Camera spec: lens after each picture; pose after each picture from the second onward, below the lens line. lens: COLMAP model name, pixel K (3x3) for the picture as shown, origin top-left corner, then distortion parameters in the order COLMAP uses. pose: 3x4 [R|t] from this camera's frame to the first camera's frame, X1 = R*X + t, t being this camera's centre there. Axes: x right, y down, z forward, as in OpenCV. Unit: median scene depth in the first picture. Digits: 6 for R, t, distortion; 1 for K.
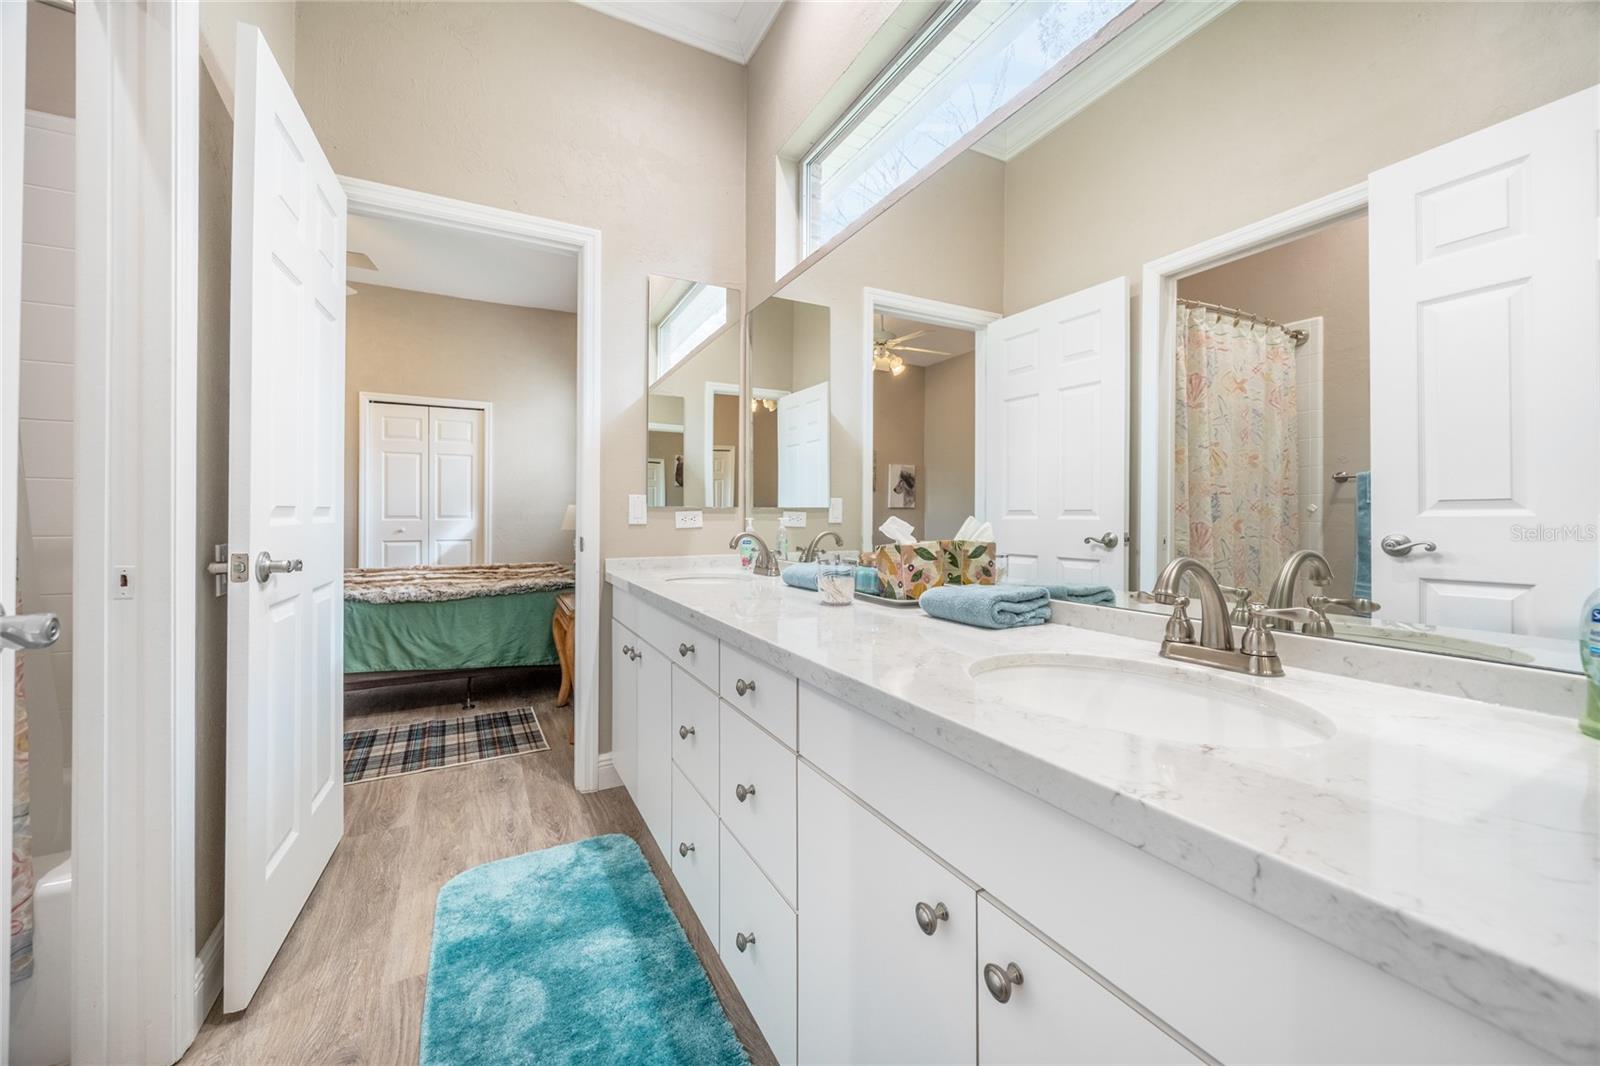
lens RADIAL K [[606.5, 0, 798.7], [0, 606.5, 518.6], [0, 0, 1]] dist [-0.003526, 0.000531]
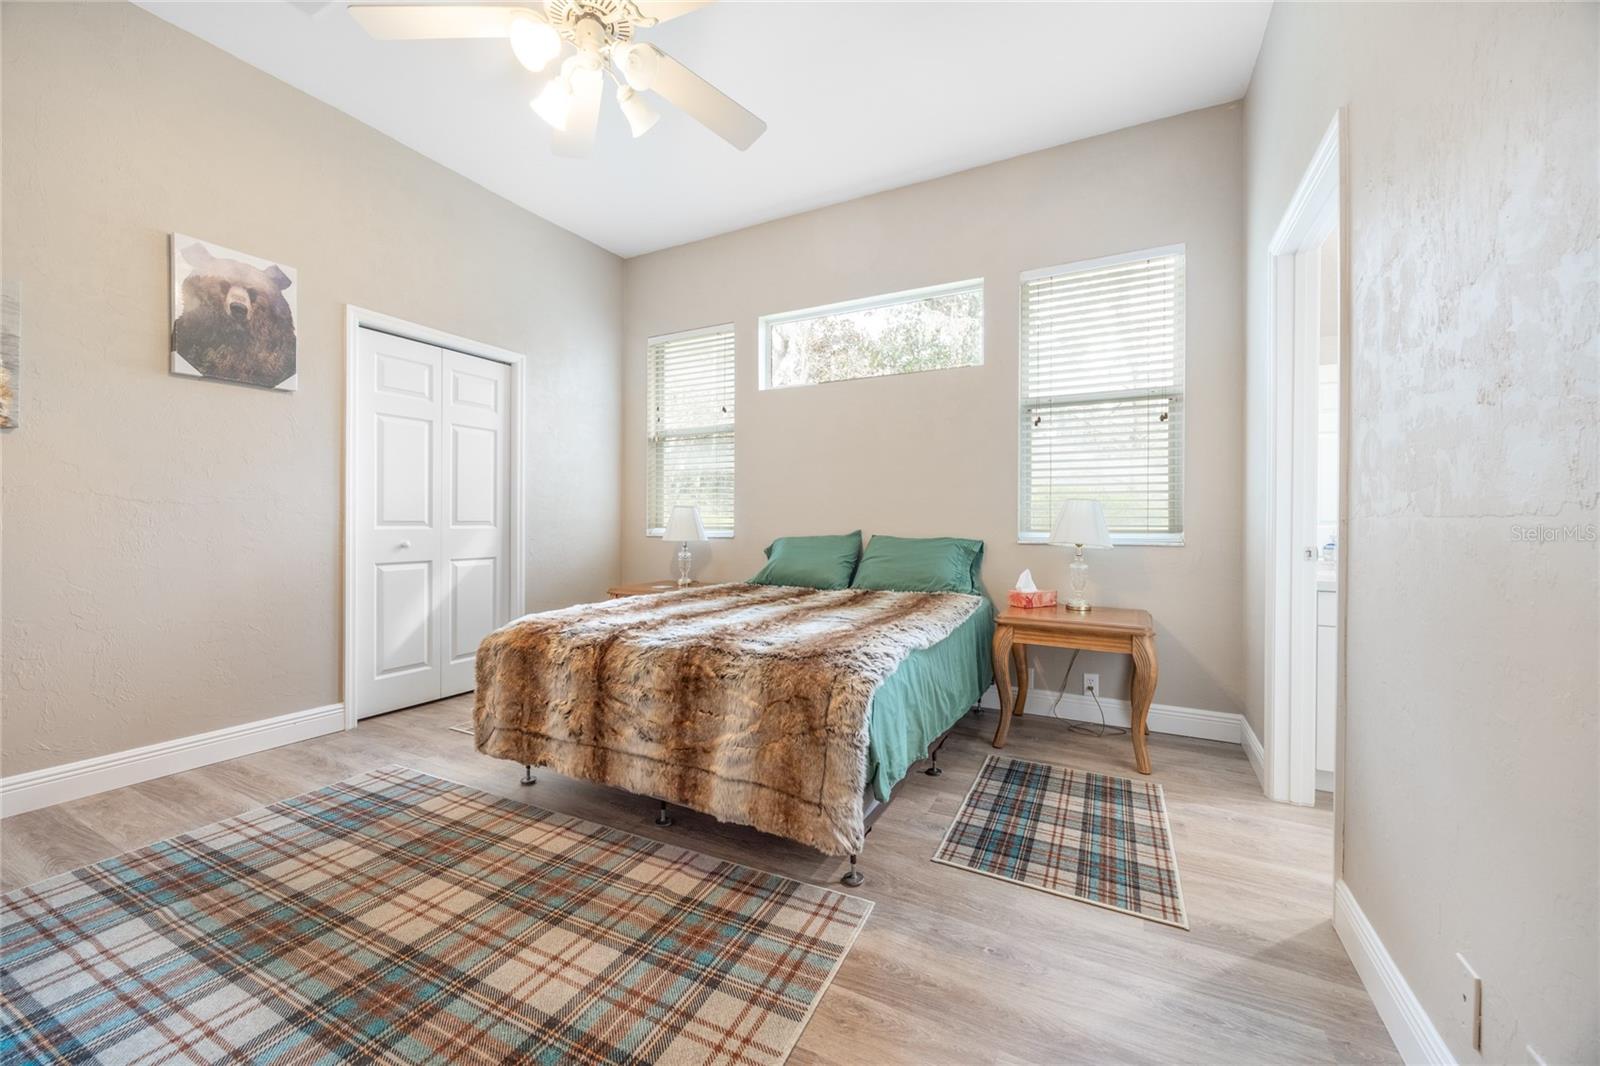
lens RADIAL K [[606.5, 0, 791.5], [0, 606.5, 528.9], [0, 0, 1]] dist [-0.003526, 0.000531]
pose [[0.831756, -0.003279, 0.555131, -1.238044], [-0.002352, 0.999953, 0.009431, -0.005880], [-0.555136, -0.009150, 0.831709, 0.508693]]
